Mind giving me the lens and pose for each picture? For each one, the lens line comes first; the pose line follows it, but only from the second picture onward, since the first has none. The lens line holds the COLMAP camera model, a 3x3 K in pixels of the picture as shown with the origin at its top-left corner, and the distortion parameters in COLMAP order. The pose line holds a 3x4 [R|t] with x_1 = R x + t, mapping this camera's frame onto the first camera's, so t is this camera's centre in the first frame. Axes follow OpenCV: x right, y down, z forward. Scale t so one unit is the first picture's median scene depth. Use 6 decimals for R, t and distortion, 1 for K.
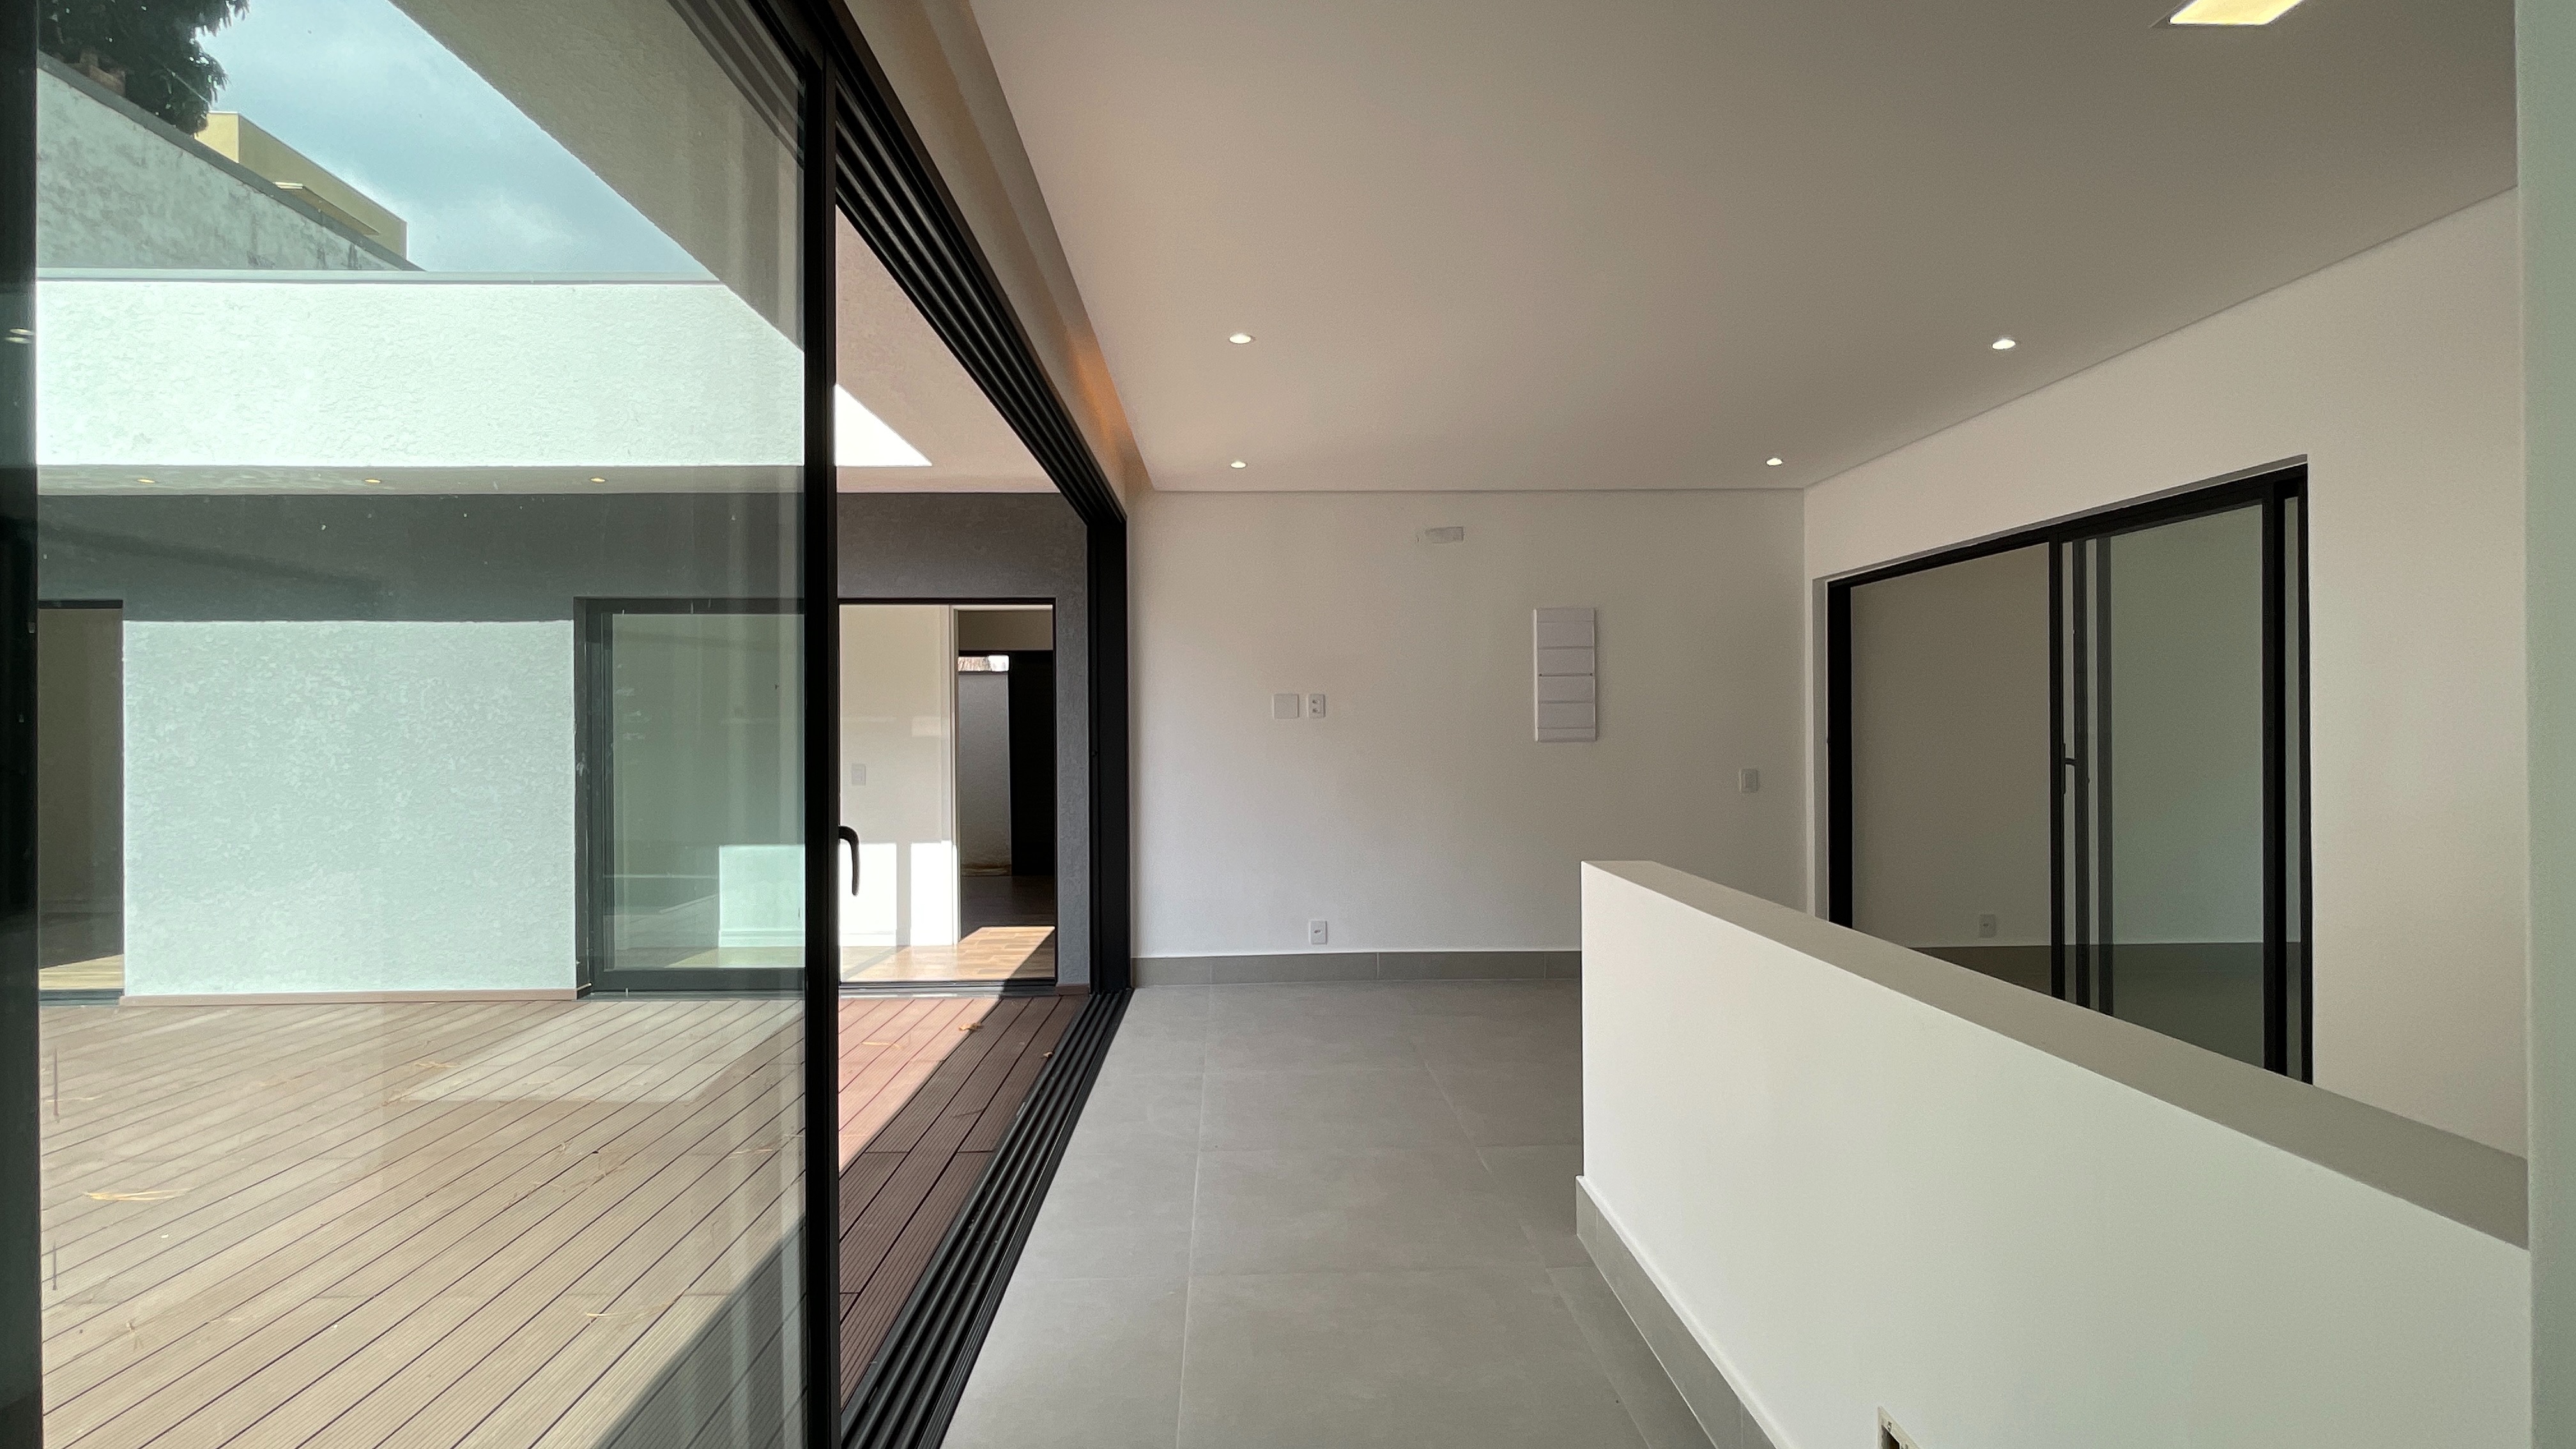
lens RADIAL K [[1124.5, 0, 1297.4], [0, 1124.5, 719.9], [0, 0, 1]] dist [-0.020462, -0.000642]
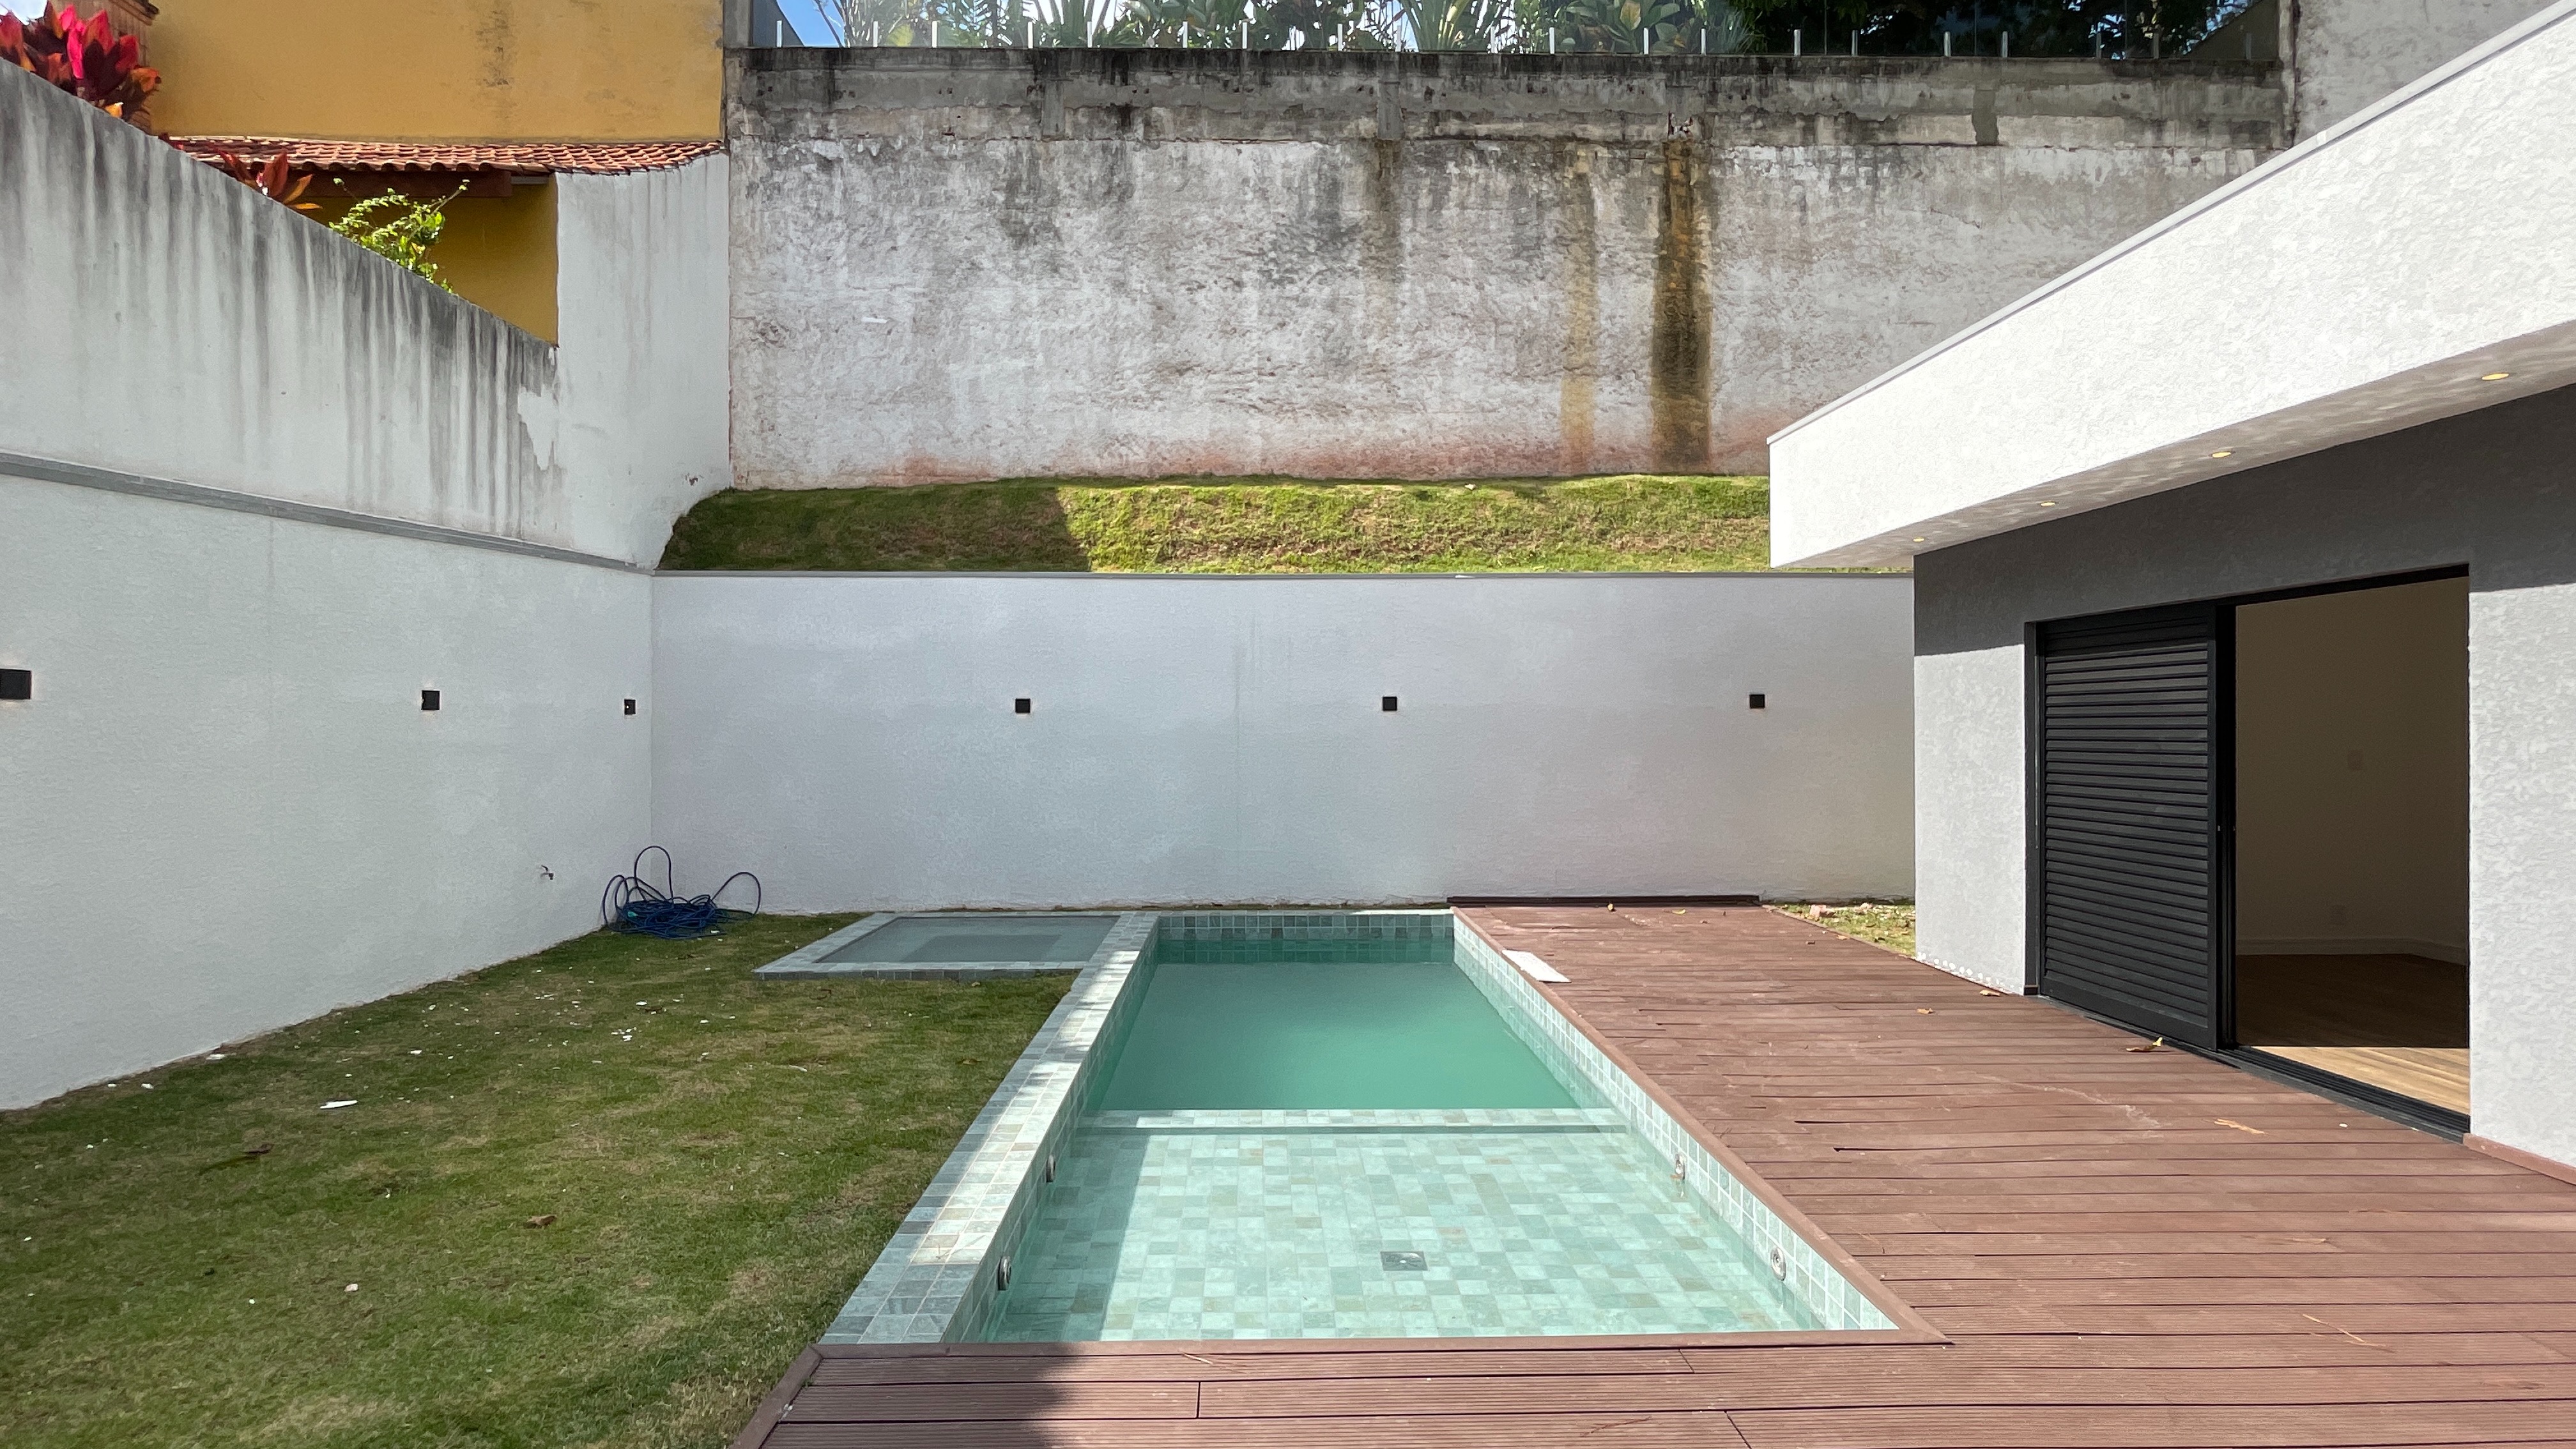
lens RADIAL K [[1217.9, 0, 1268.4], [0, 1217.9, 732.1], [0, 0, 1]] dist [-0.005600, -0.000825]
pose [[-0.034305, 0.009898, -0.999362, -0.274944], [0.014847, 0.999846, 0.009393, -0.020532], [0.999301, -0.014515, -0.034447, 0.263977]]
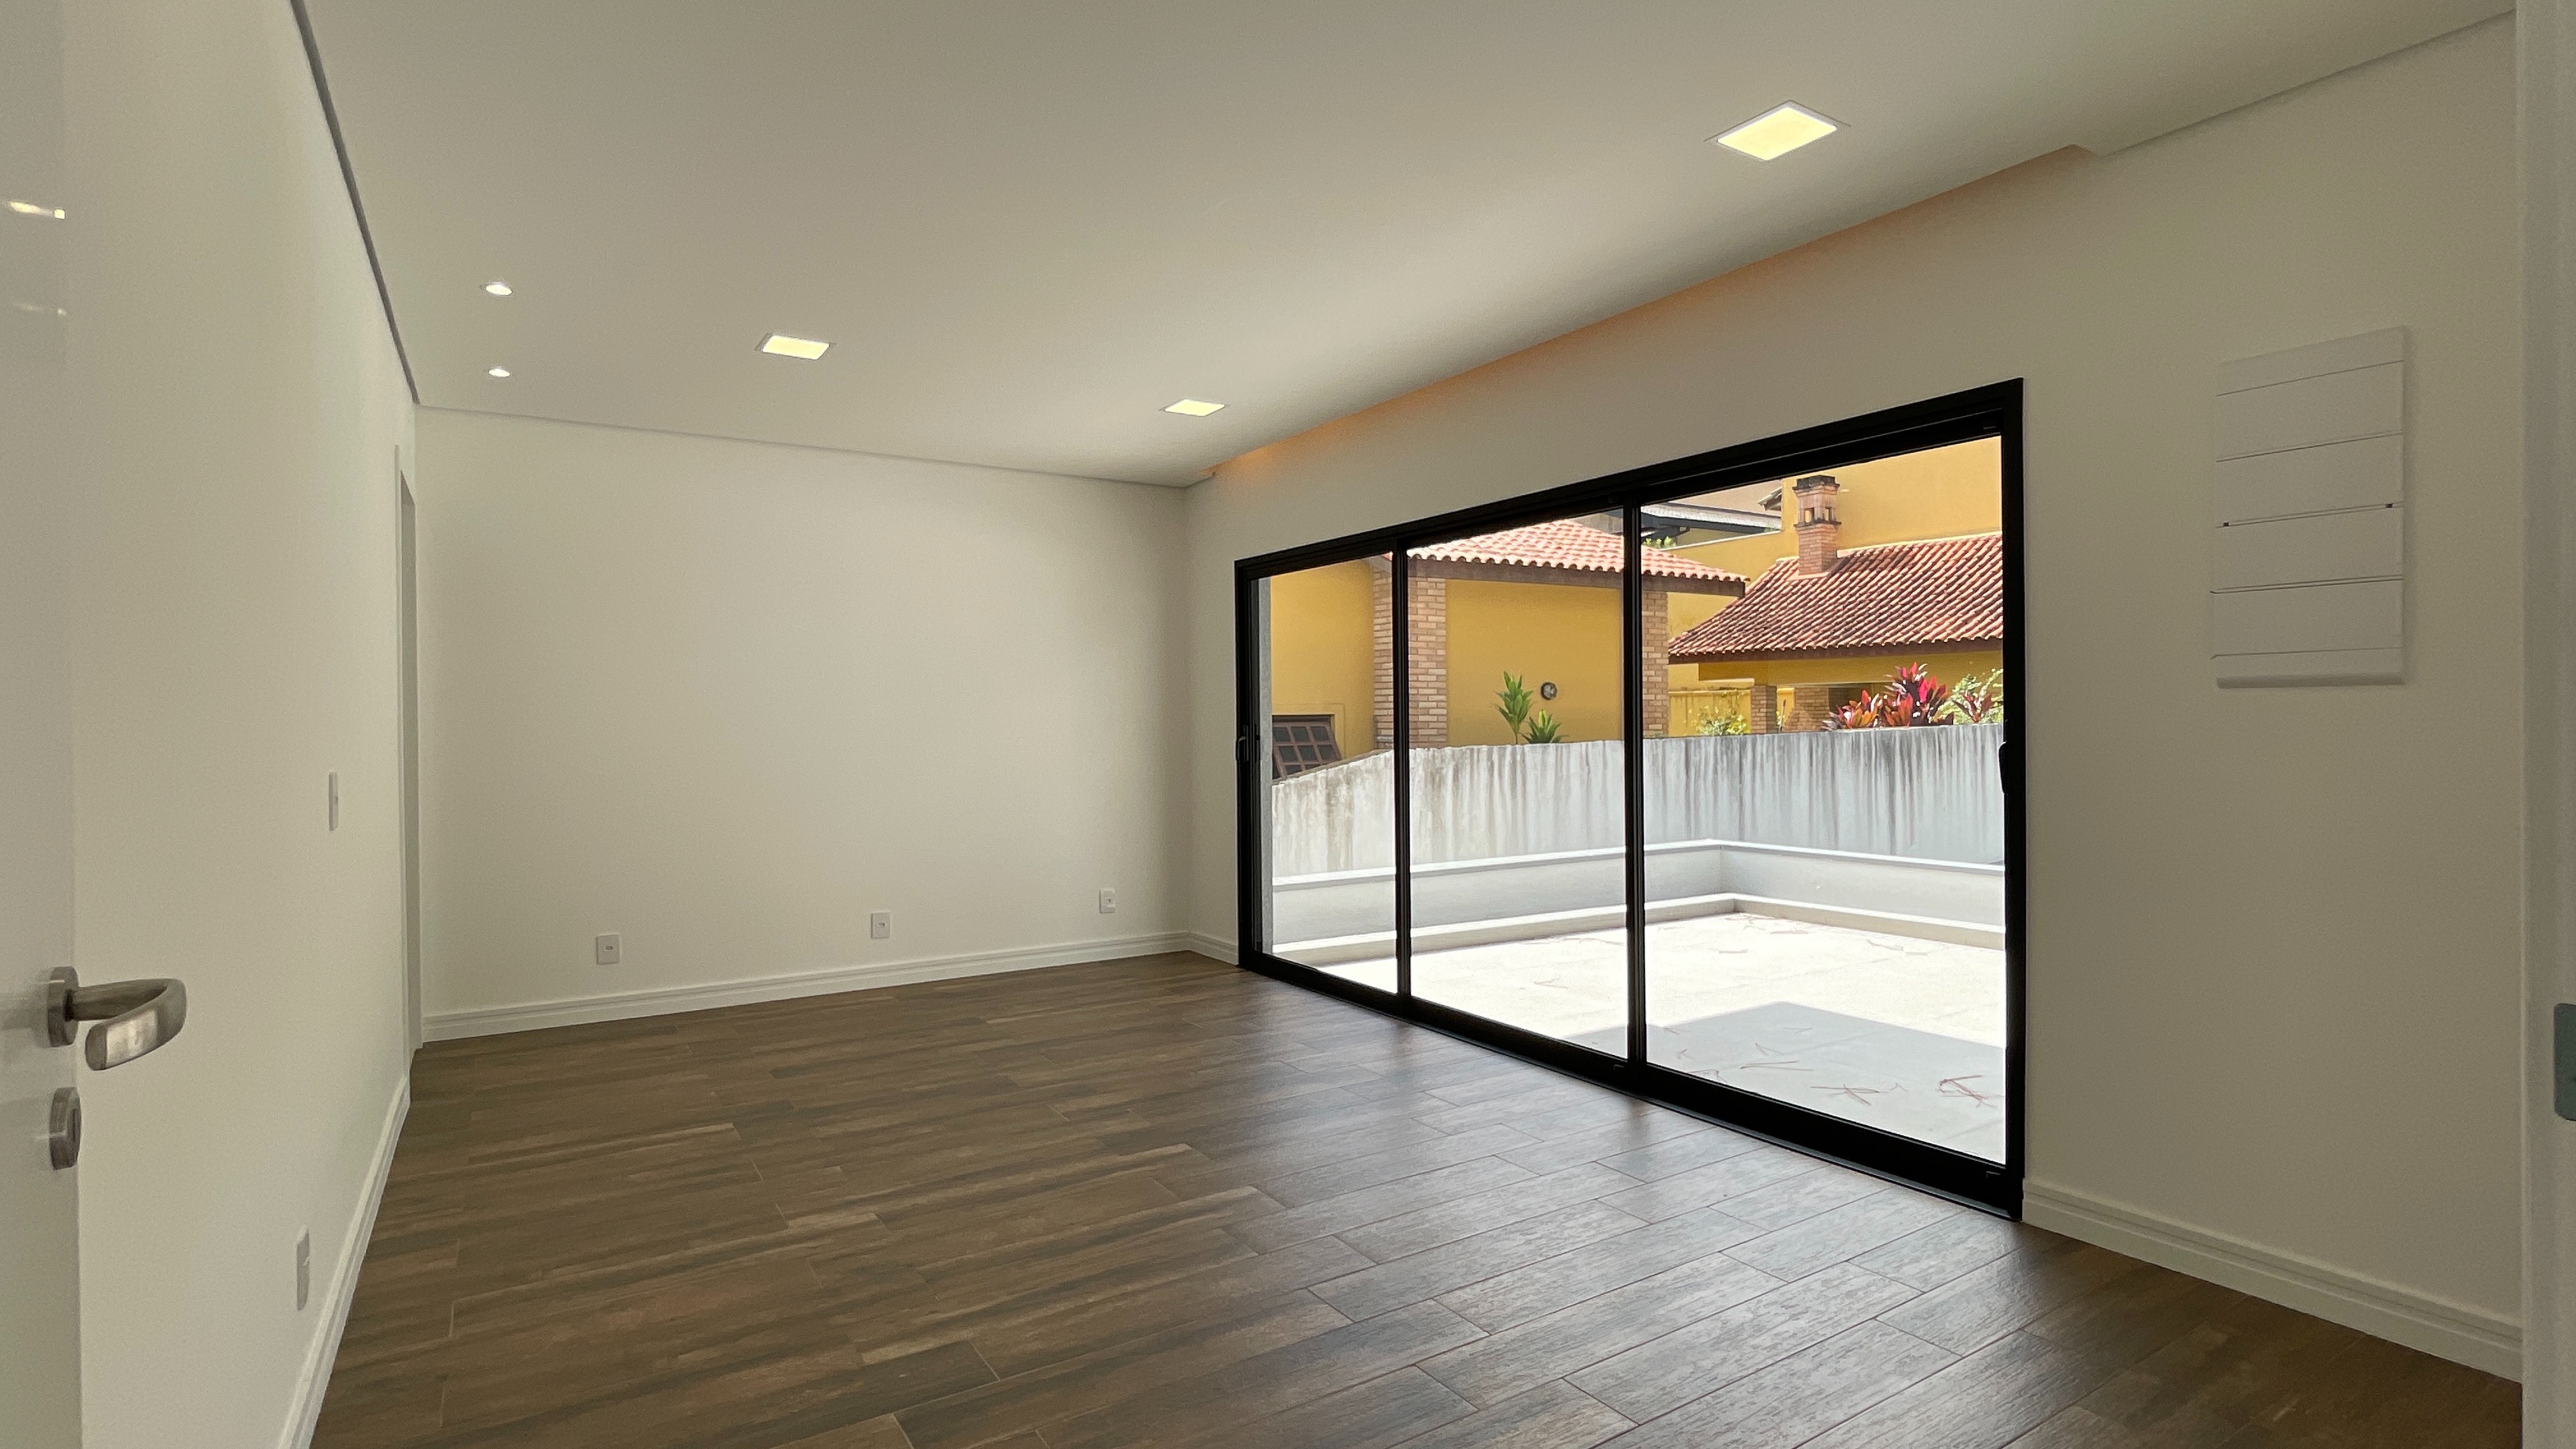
lens RADIAL K [[1217.9, 0, 1269.1], [0, 1217.9, 712.4], [0, 0, 1]] dist [-0.005600, -0.000825]
pose [[-0.879123, 0.011070, -0.476466, 1.081485], [0.021166, 0.999651, -0.015828, -0.539602], [0.476124, -0.024000, -0.879050, 0.779511]]
